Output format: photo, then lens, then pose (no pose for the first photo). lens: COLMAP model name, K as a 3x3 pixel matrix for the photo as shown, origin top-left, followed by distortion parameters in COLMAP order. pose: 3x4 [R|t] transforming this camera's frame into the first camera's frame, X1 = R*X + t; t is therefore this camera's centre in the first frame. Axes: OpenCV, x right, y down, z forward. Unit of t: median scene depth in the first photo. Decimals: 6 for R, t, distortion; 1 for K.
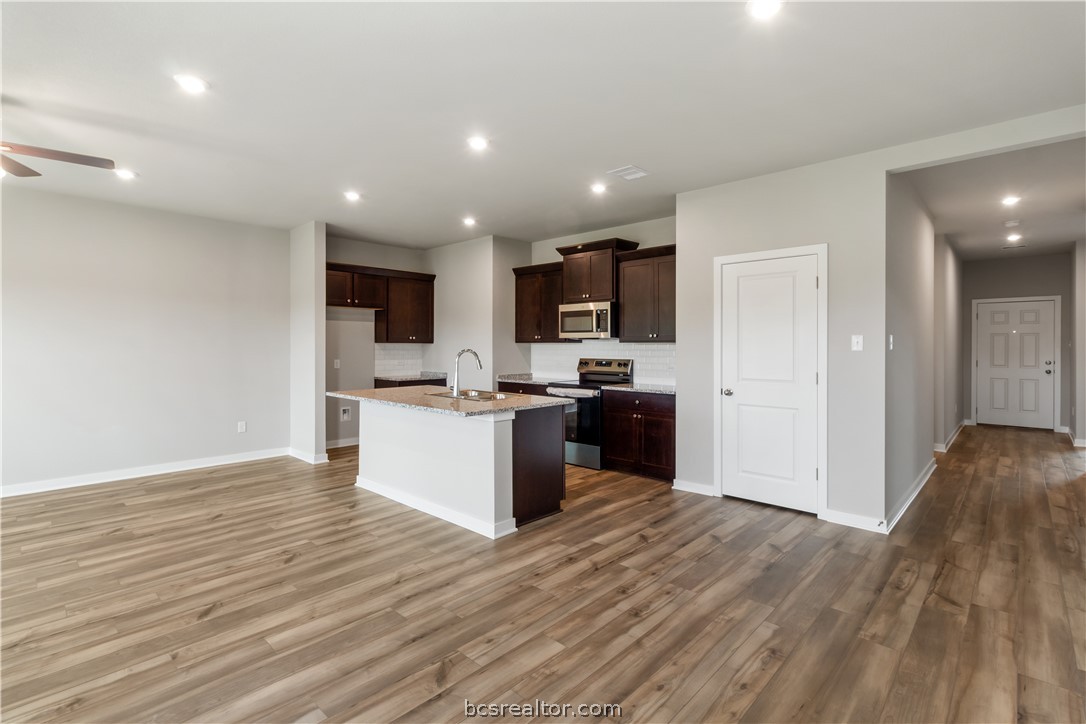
lens RADIAL K [[507.1, 0, 547.5], [0, 507.1, 346.6], [0, 0, 1]] dist [0.005121, -0.000015]
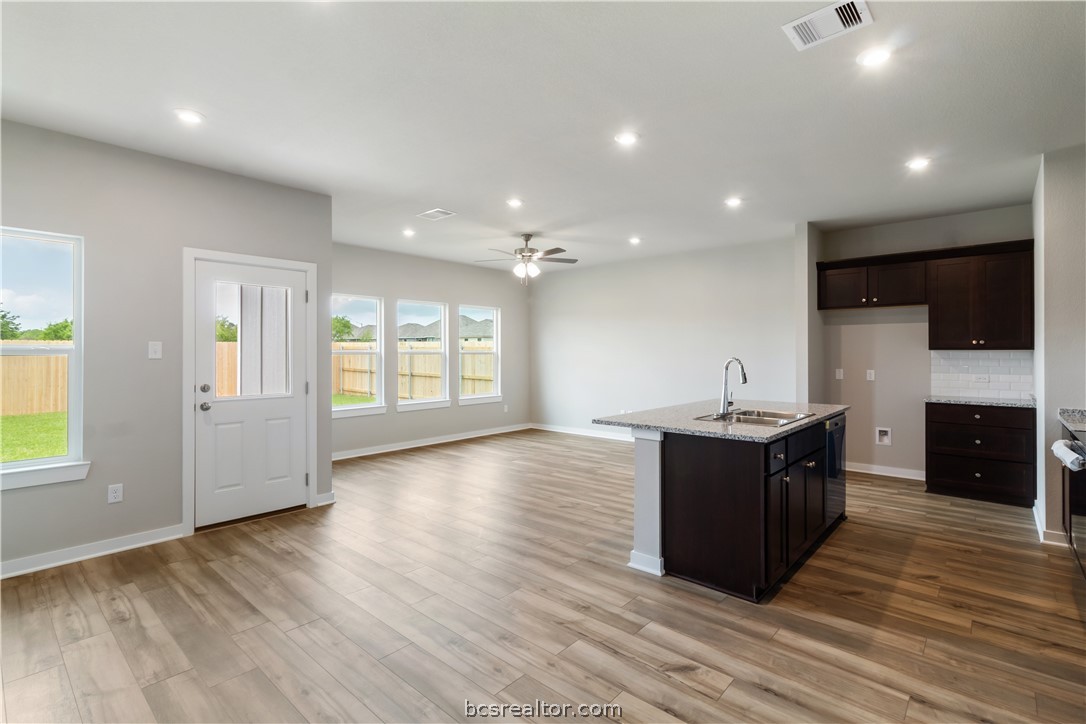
lens RADIAL K [[507.1, 0, 546.1], [0, 507.1, 353.7], [0, 0, 1]] dist [0.005121, -0.000015]
pose [[0.025574, -0.001074, -0.999672, 0.802076], [-0.002075, 0.999997, -0.001128, 0.000013], [0.999671, 0.002103, 0.025572, 0.828209]]
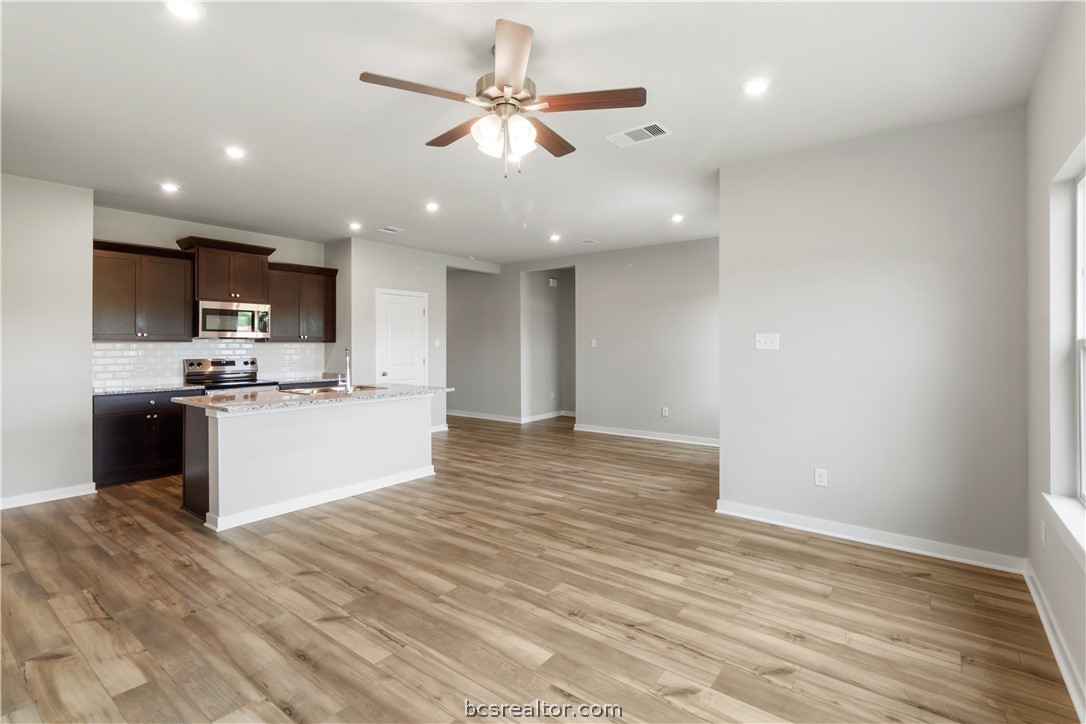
lens RADIAL K [[507.1, 0, 541.2], [0, 507.1, 343.7], [0, 0, 1]] dist [0.005121, -0.000015]
pose [[-0.088661, 0.001006, 0.996061, -1.620556], [0.004368, 0.999990, -0.000621, -0.002027], [-0.996052, 0.004295, -0.088665, 0.819492]]
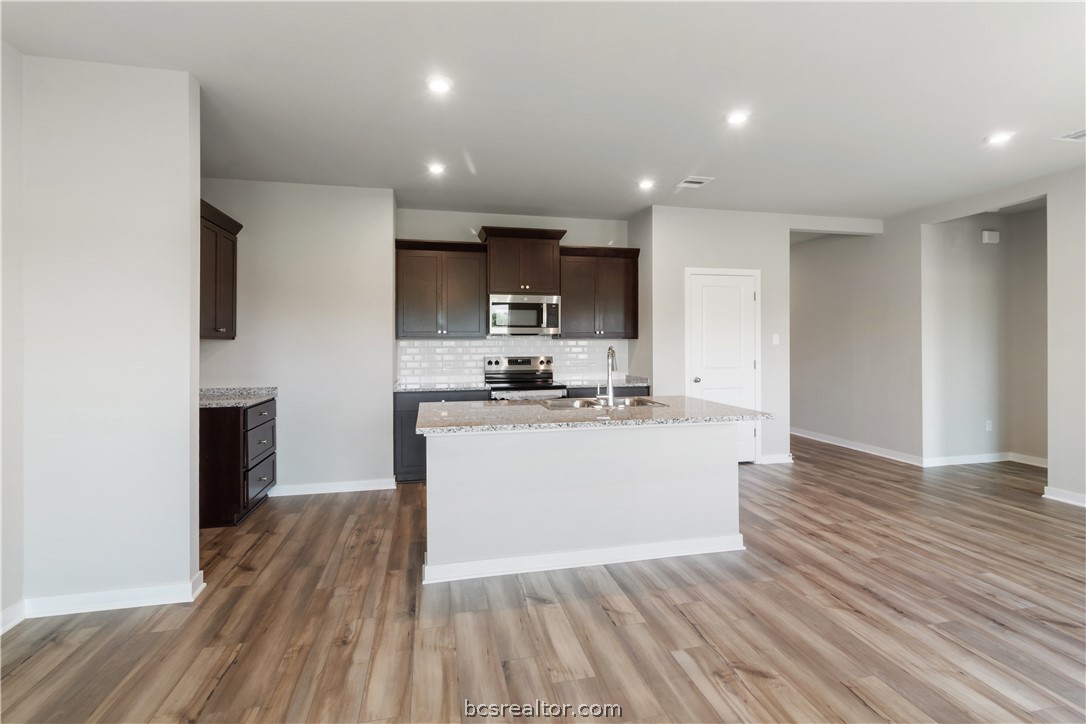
lens RADIAL K [[507.1, 0, 547.3], [0, 507.1, 343.3], [0, 0, 1]] dist [0.005121, -0.000015]
pose [[0.561079, -0.003746, 0.827754, -1.076474], [0.006530, 0.999979, 0.000099, 0.000084], [-0.827737, 0.005350, 0.561091, 0.775684]]
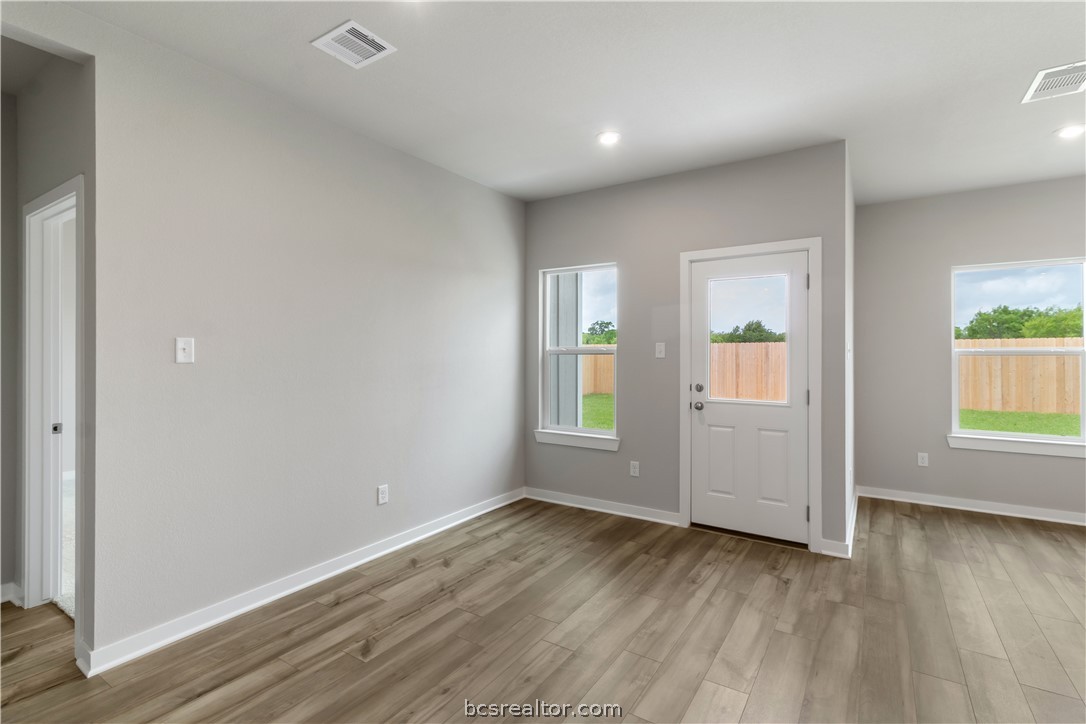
lens RADIAL K [[507.1, 0, 546.7], [0, 507.1, 356.5], [0, 0, 1]] dist [0.005121, -0.000015]
pose [[-0.985614, -0.000265, -0.169012, 0.203267], [-0.001481, 0.999974, 0.007068, -0.000853], [0.169006, 0.007217, -0.985589, 1.155086]]
